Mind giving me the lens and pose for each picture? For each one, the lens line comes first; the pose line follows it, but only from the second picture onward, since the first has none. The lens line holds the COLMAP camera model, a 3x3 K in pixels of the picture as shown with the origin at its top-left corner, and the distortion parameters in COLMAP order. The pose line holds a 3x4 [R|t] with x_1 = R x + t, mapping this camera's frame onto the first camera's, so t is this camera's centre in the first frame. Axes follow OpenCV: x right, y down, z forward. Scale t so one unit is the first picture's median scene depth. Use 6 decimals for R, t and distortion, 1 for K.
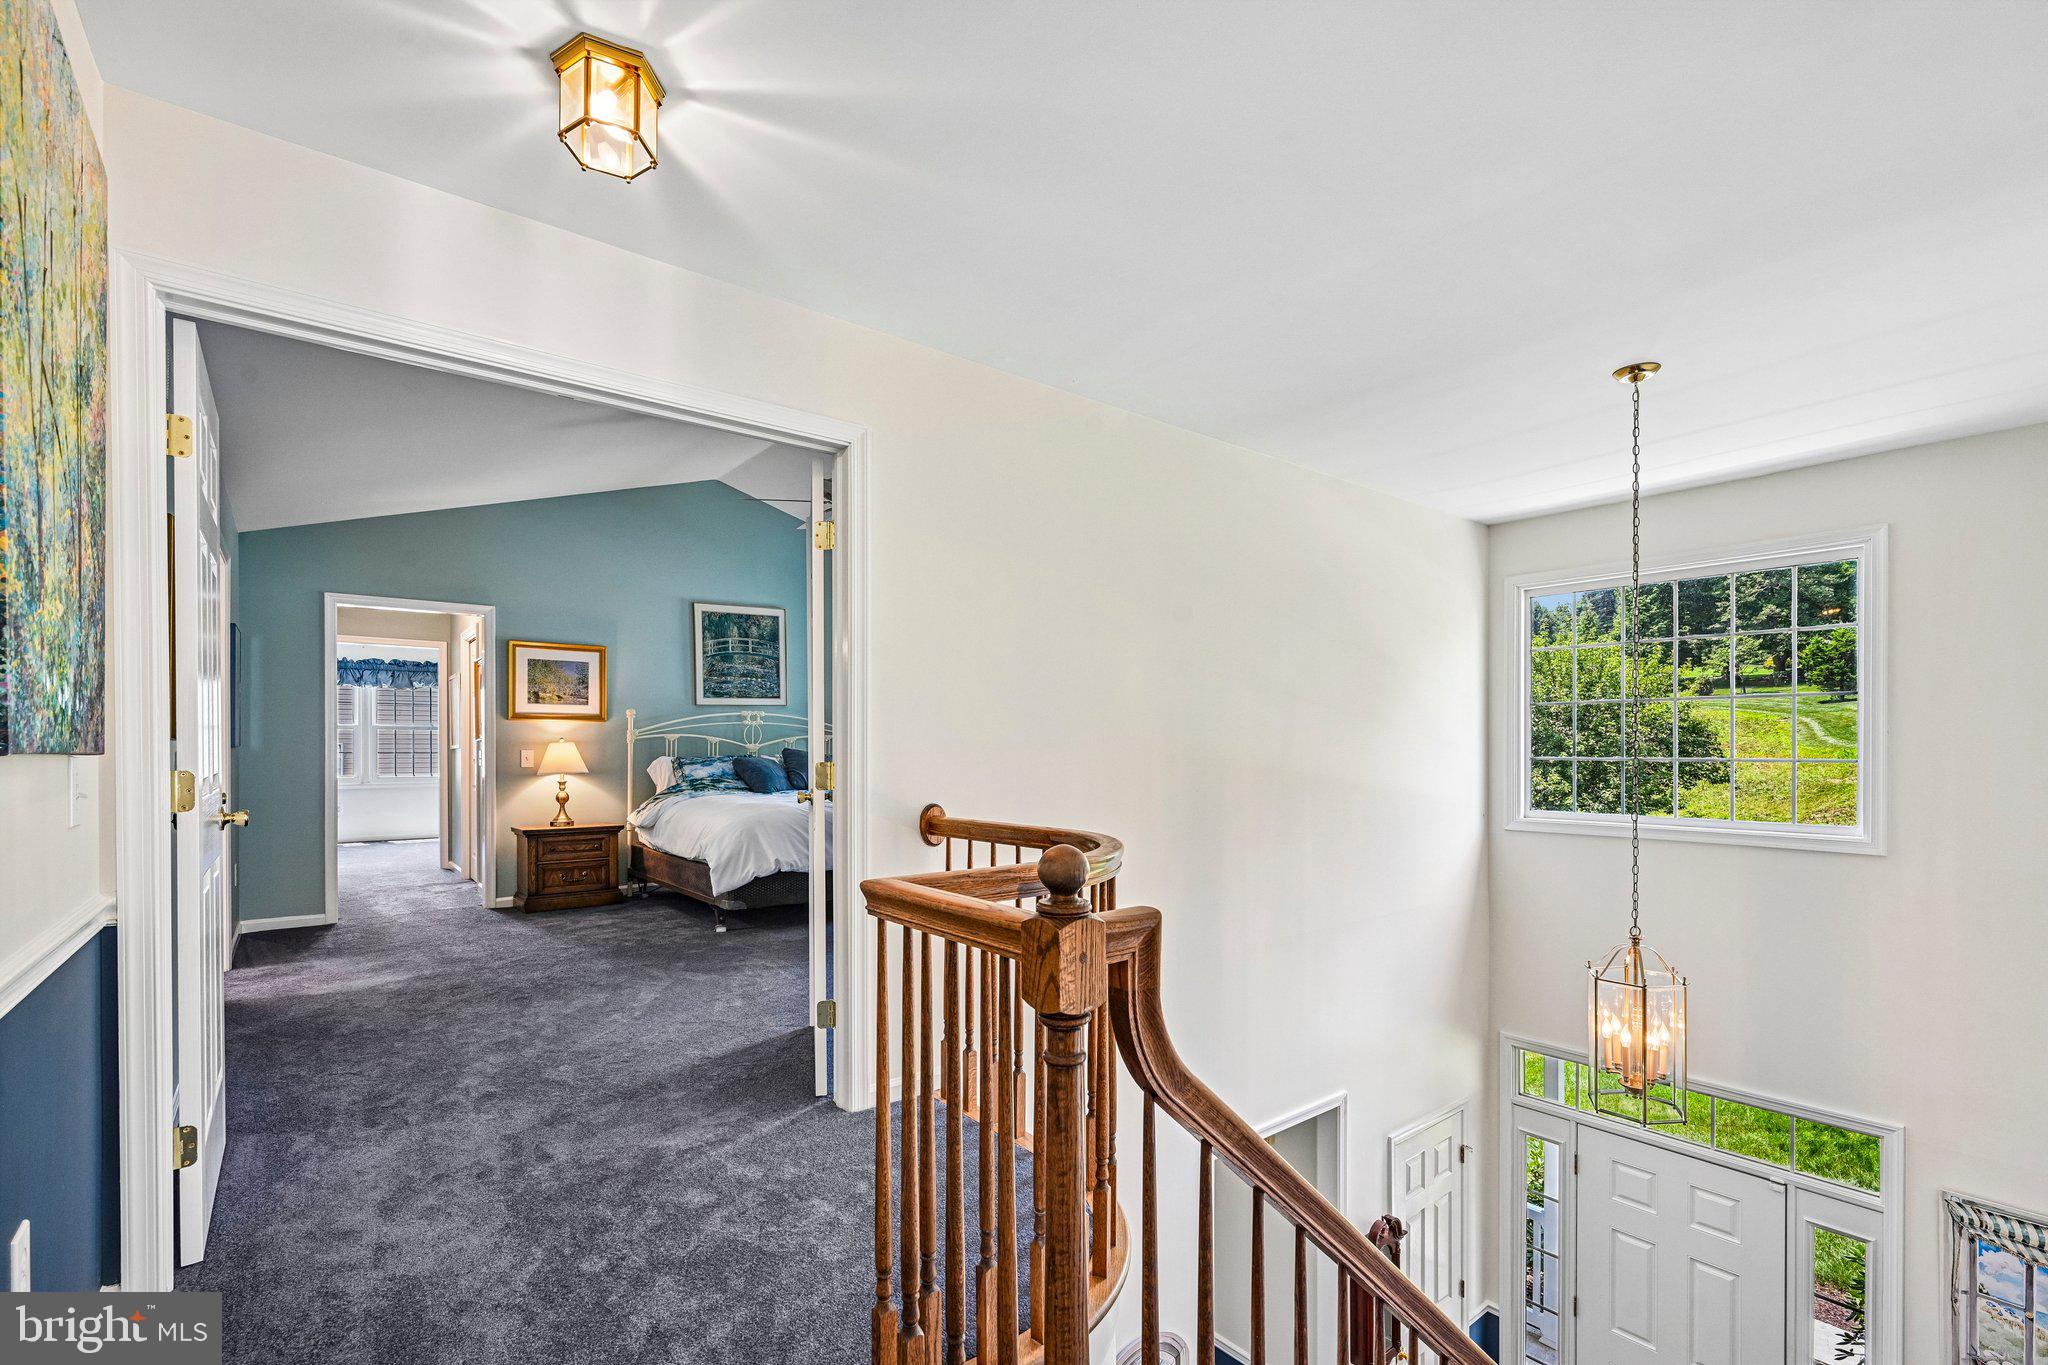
lens RADIAL K [[915.3, 0, 1042.3], [0, 915.3, 755.0], [0, 0, 1]] dist [-0.002311, 0.000890]
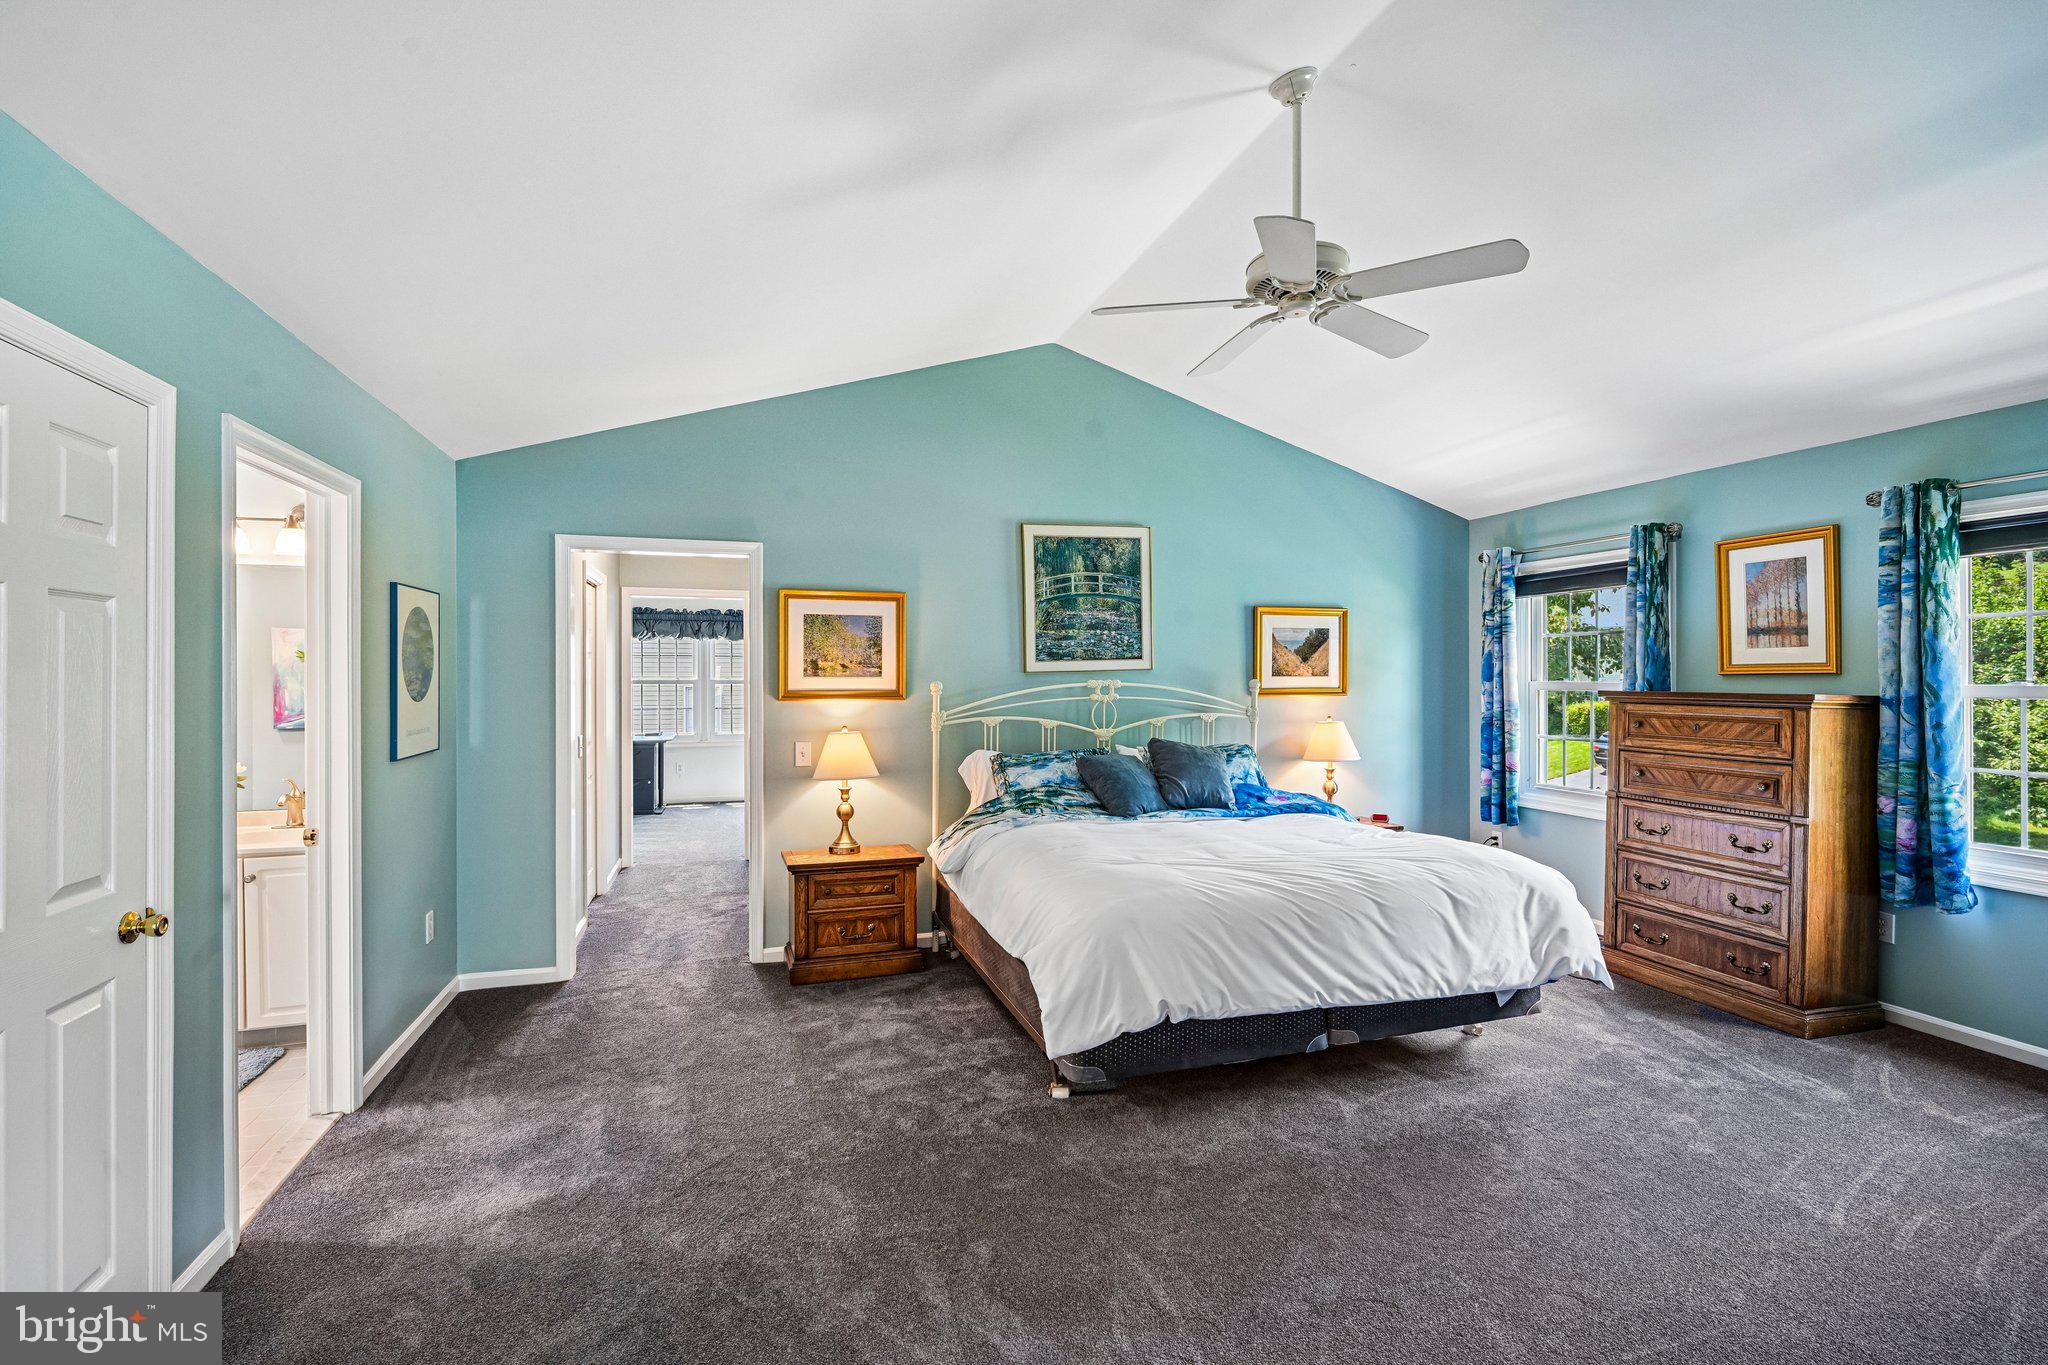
lens RADIAL K [[915.3, 0, 1034.7], [0, 915.3, 675.5], [0, 0, 1]] dist [-0.002311, 0.000890]
pose [[0.934775, -0.000464, -0.355239, -0.137993], [-0.001789, 0.999980, -0.006015, -0.052081], [0.355235, 0.006258, 0.934756, 0.388373]]
